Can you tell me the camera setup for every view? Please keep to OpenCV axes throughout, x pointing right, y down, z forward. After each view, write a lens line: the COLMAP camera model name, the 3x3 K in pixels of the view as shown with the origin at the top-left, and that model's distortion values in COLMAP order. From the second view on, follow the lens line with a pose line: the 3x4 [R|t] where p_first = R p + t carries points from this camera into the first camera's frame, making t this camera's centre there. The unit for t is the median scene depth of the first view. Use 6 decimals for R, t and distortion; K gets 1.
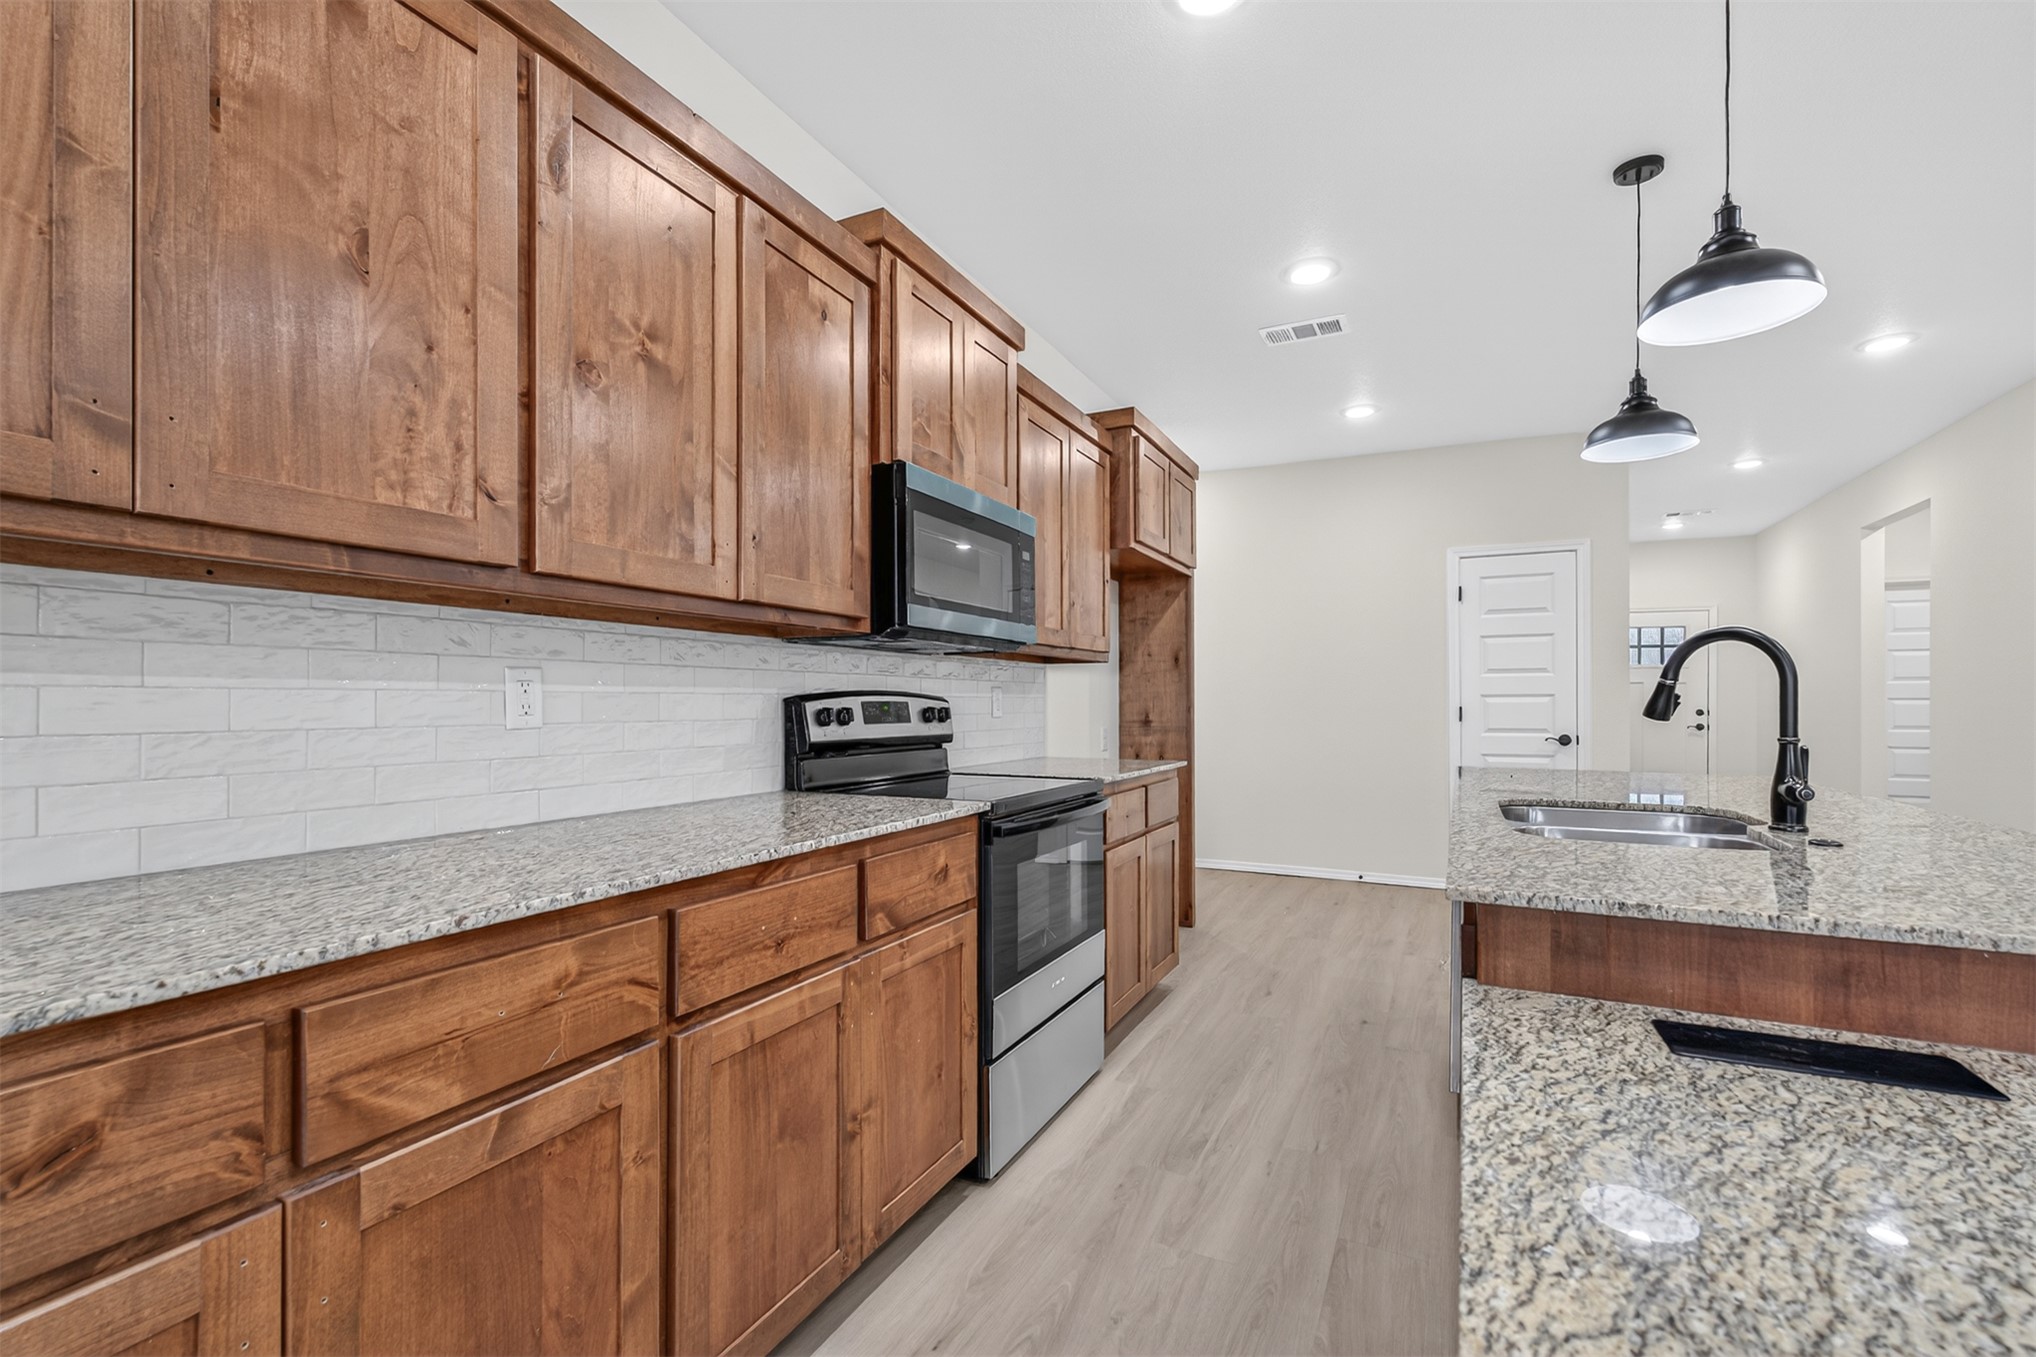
lens RADIAL K [[890.1, 0, 1018.8], [0, 890.1, 697.3], [0, 0, 1]] dist [0.008347, -0.001701]
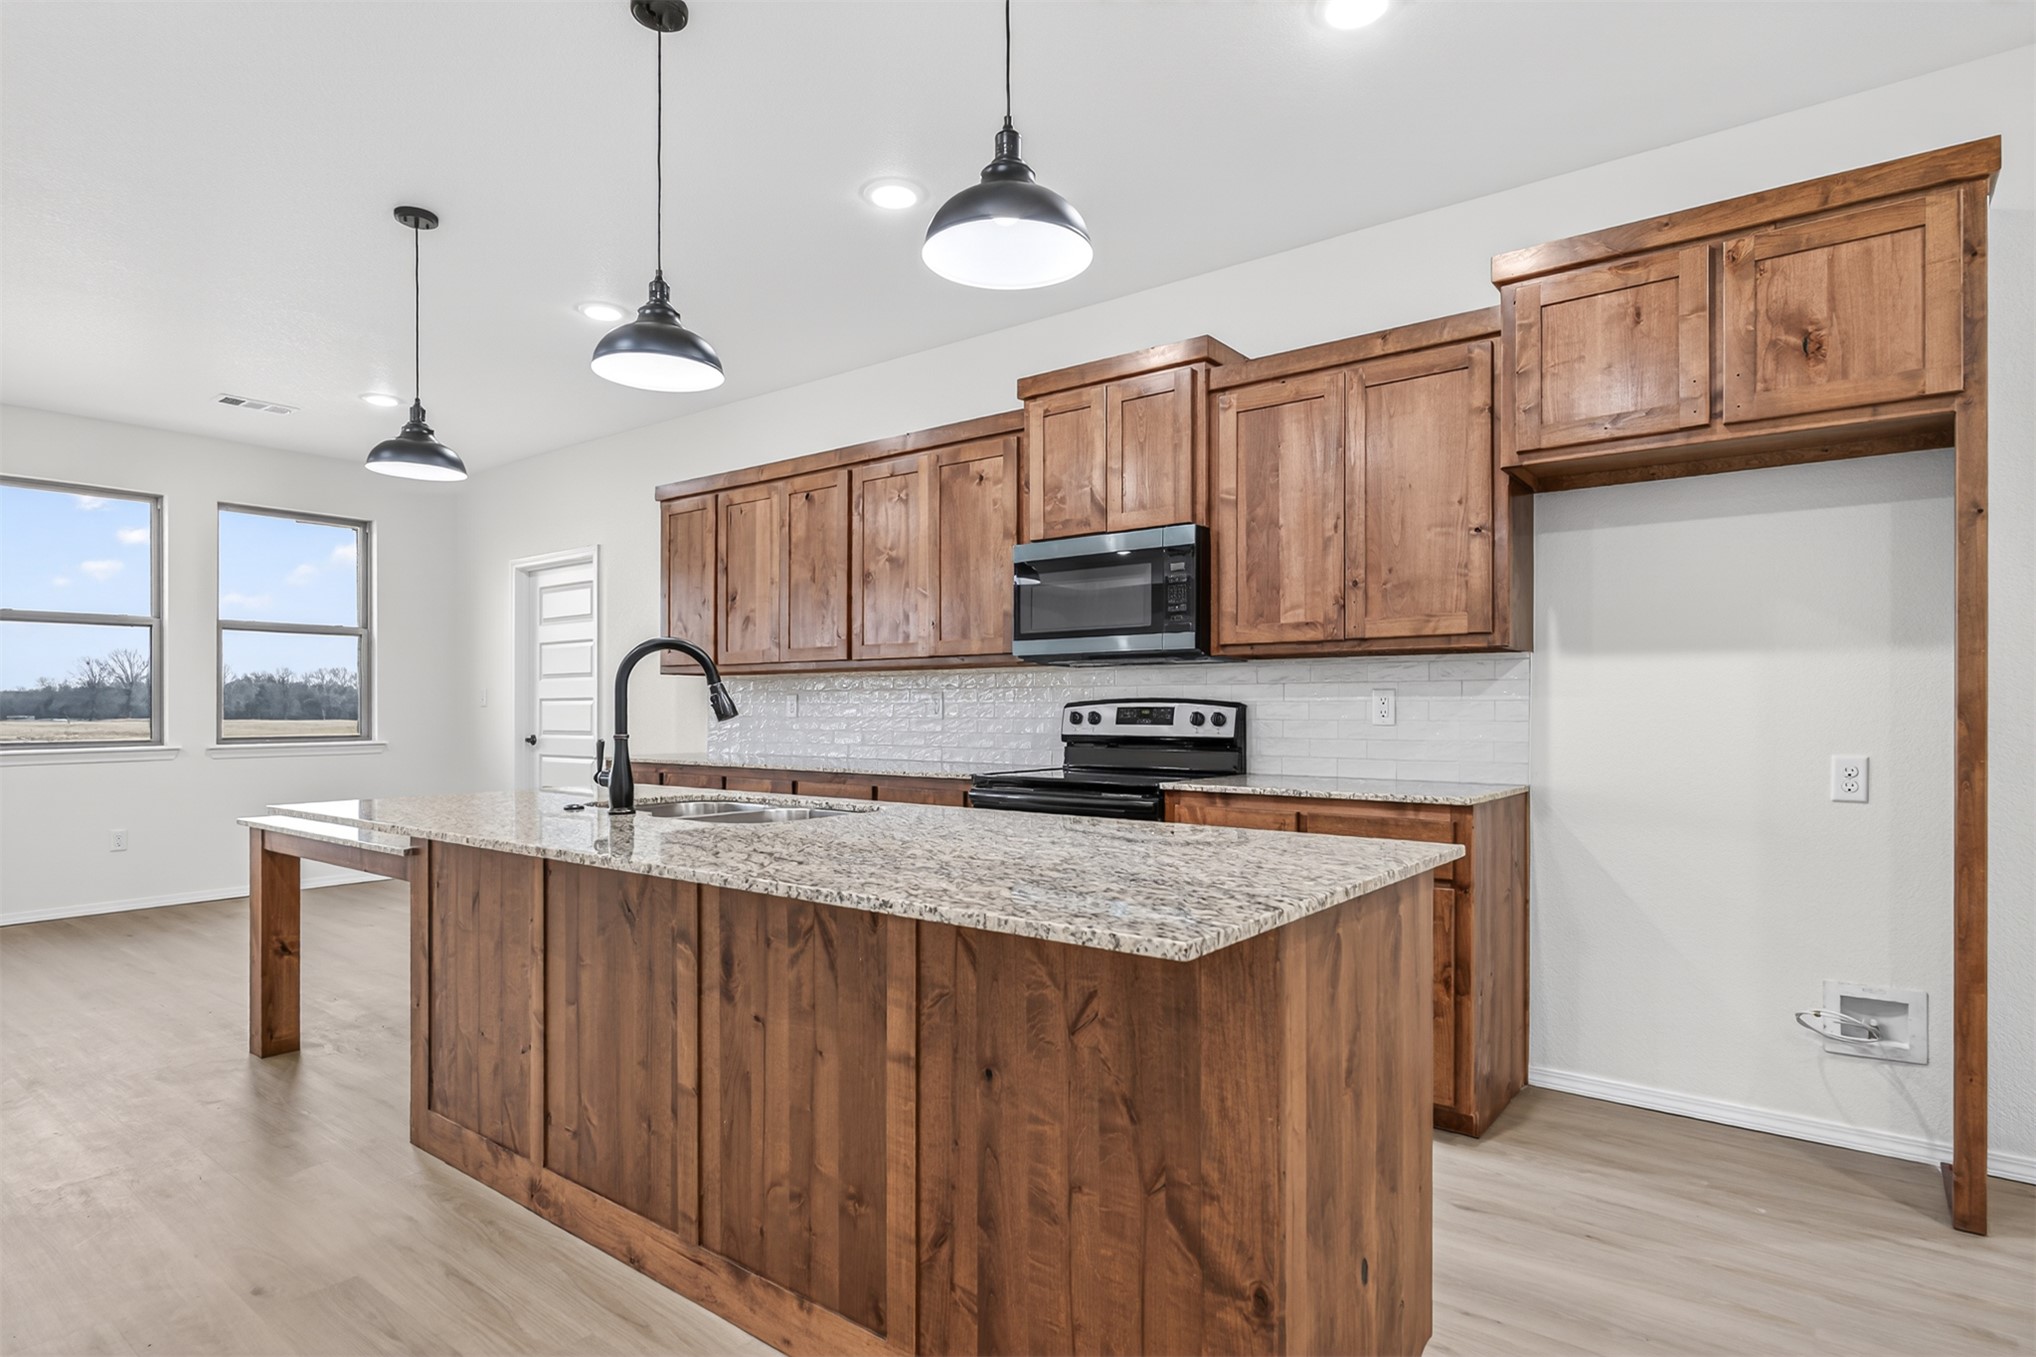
lens RADIAL K [[1074.1, 0, 1017.1], [0, 1074.1, 710.6], [0, 0, 1]] dist [0.004375, -0.001568]
pose [[-0.200179, 0.003646, -0.979752, 1.837948], [0.007955, 0.999966, 0.002096, 0.007329], [0.979727, -0.007375, -0.200202, 1.537776]]
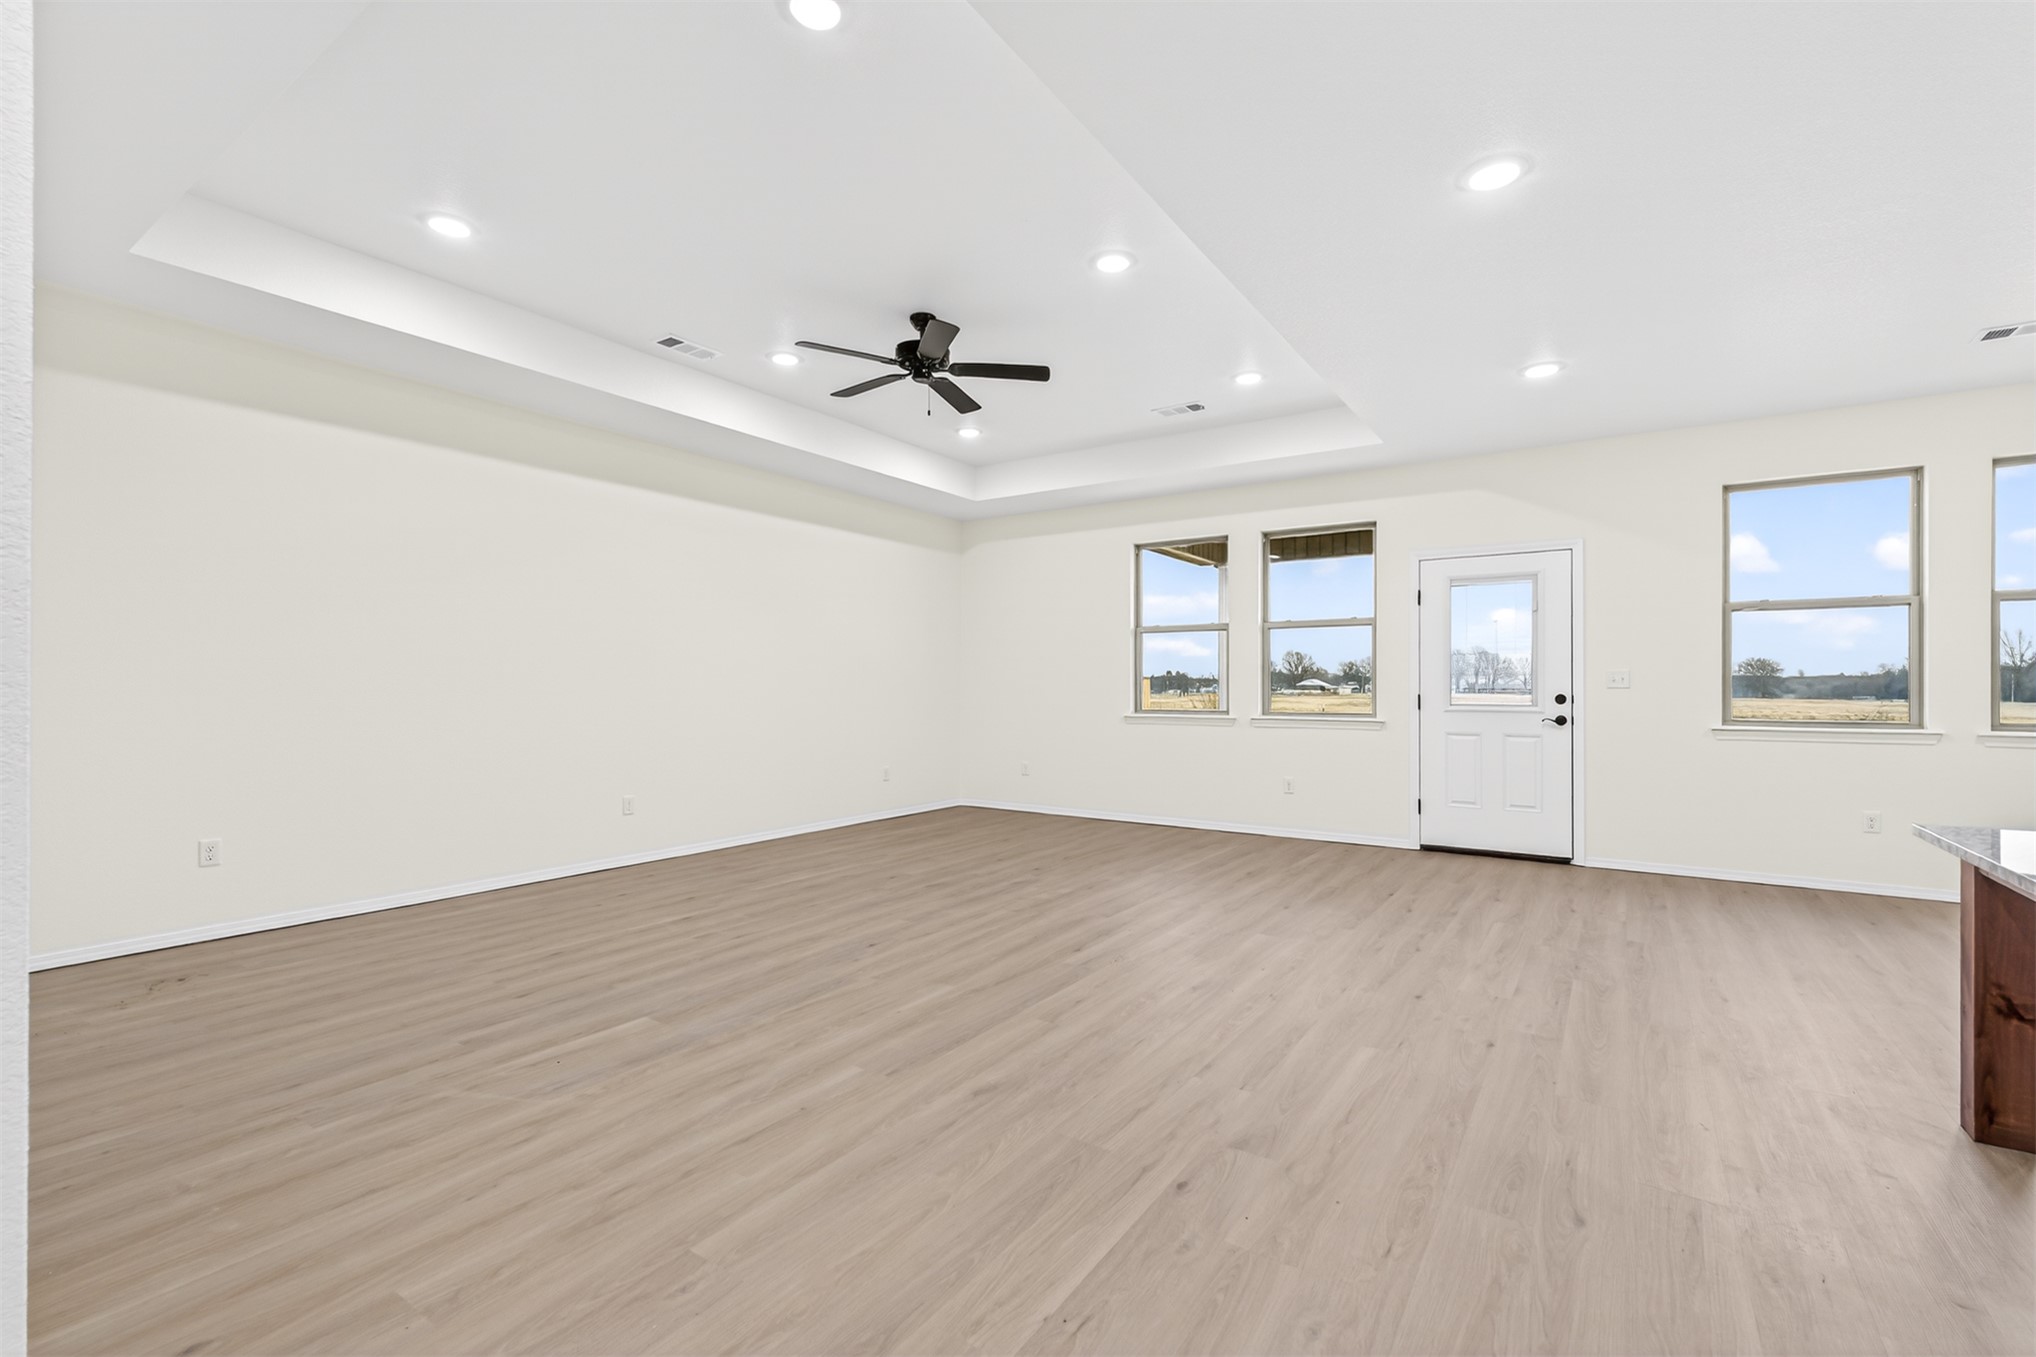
lens RADIAL K [[890.1, 0, 1009.3], [0, 890.1, 686.1], [0, 0, 1]] dist [0.008347, -0.001701]
pose [[-0.990402, -0.002270, 0.138198, 1.416824], [-0.003433, 0.999961, -0.008180, 0.004498], [-0.138174, -0.008576, -0.990371, 1.271880]]
